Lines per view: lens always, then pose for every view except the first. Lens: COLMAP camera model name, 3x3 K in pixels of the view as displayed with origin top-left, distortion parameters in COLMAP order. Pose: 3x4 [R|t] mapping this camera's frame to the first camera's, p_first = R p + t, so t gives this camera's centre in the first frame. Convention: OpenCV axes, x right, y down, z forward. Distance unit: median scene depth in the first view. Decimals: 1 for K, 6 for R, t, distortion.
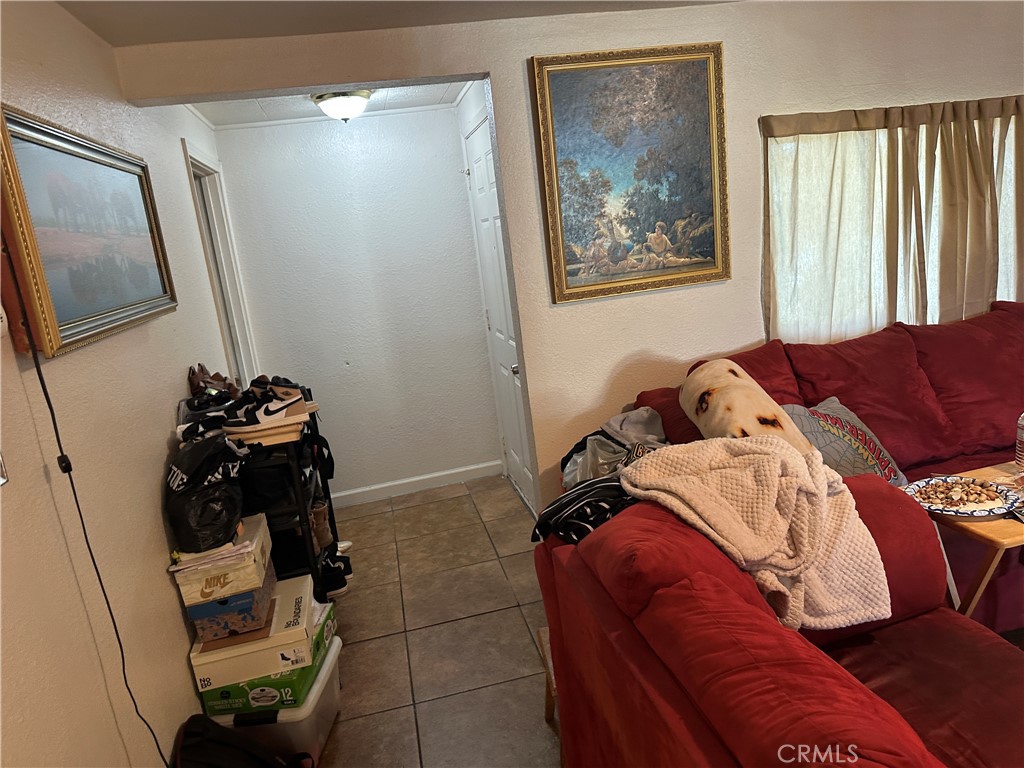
lens RADIAL K [[717.7, 0, 509.8], [0, 717.7, 379.5], [0, 0, 1]] dist [0.089326, -0.133025]
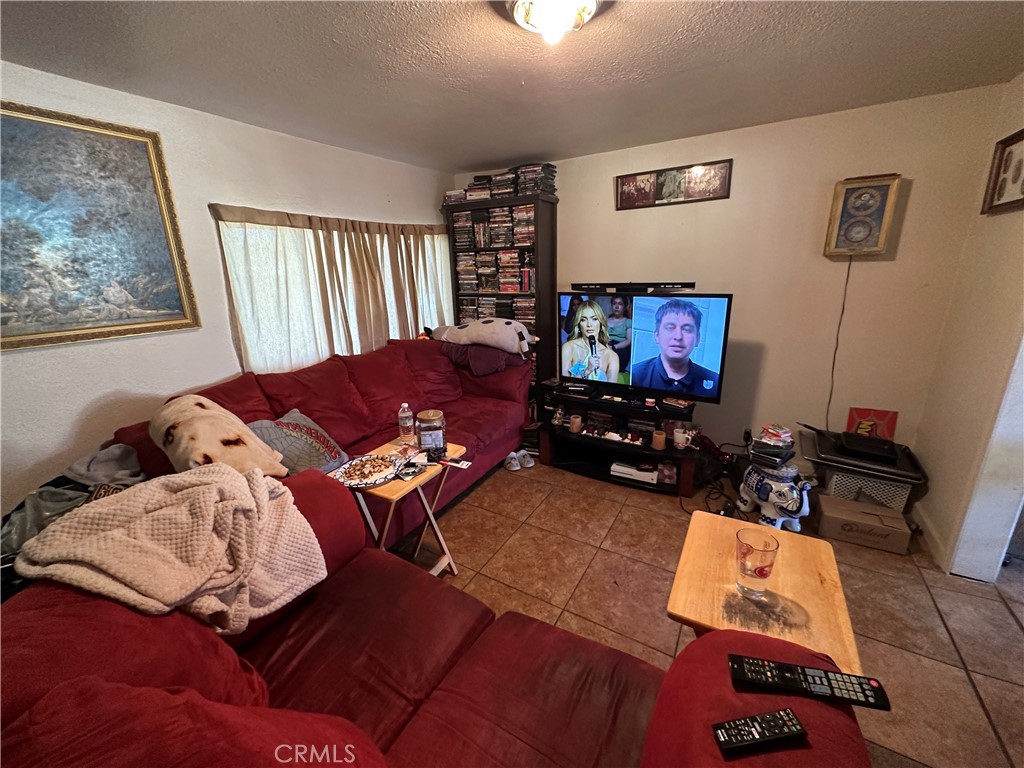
lens RADIAL K [[410.0, 0, 512.0], [0, 410.0, 384.0], [0, 0, 1]] dist [-0.000424, 0.000297]
pose [[0.669761, -0.107003, 0.734827, 0.145065], [0.099315, 0.993581, 0.054161, -0.028200], [-0.735905, 0.036704, 0.676089, 0.129224]]
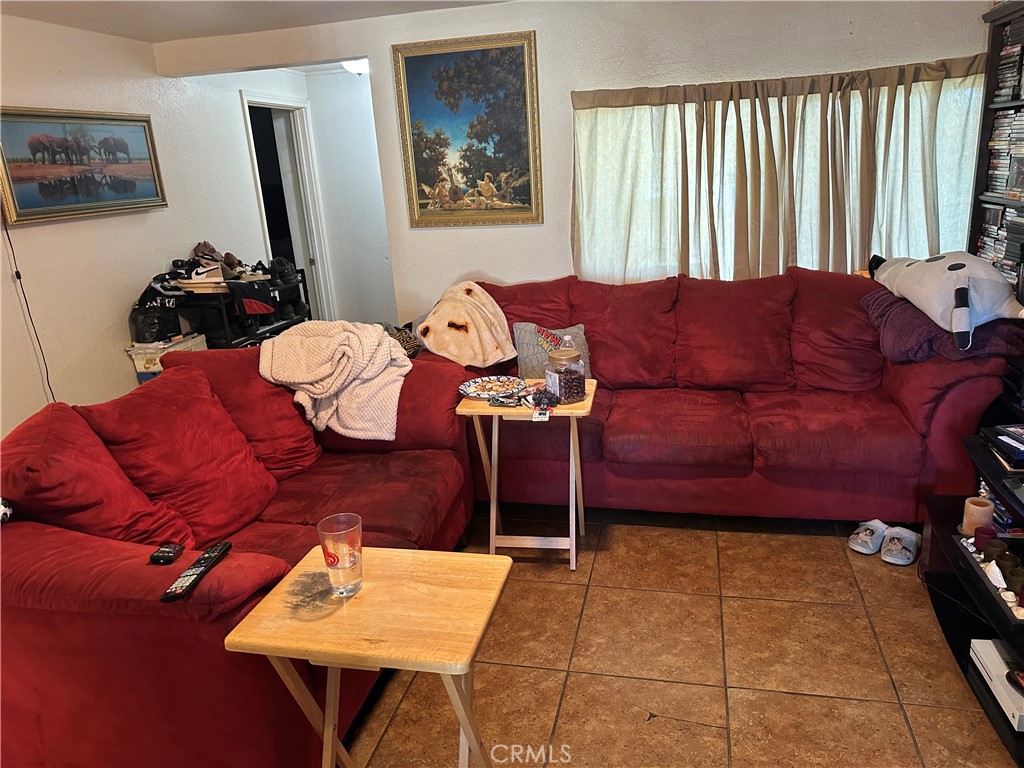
lens RADIAL K [[719.7, 0, 514.2], [0, 719.7, 387.2], [0, 0, 1]] dist [0.127730, -0.227737]
pose [[0.904411, 0.186998, -0.383501, 0.896839], [-0.135284, 0.978142, 0.157910, -0.055779], [0.404648, -0.090934, 0.909940, -0.235366]]
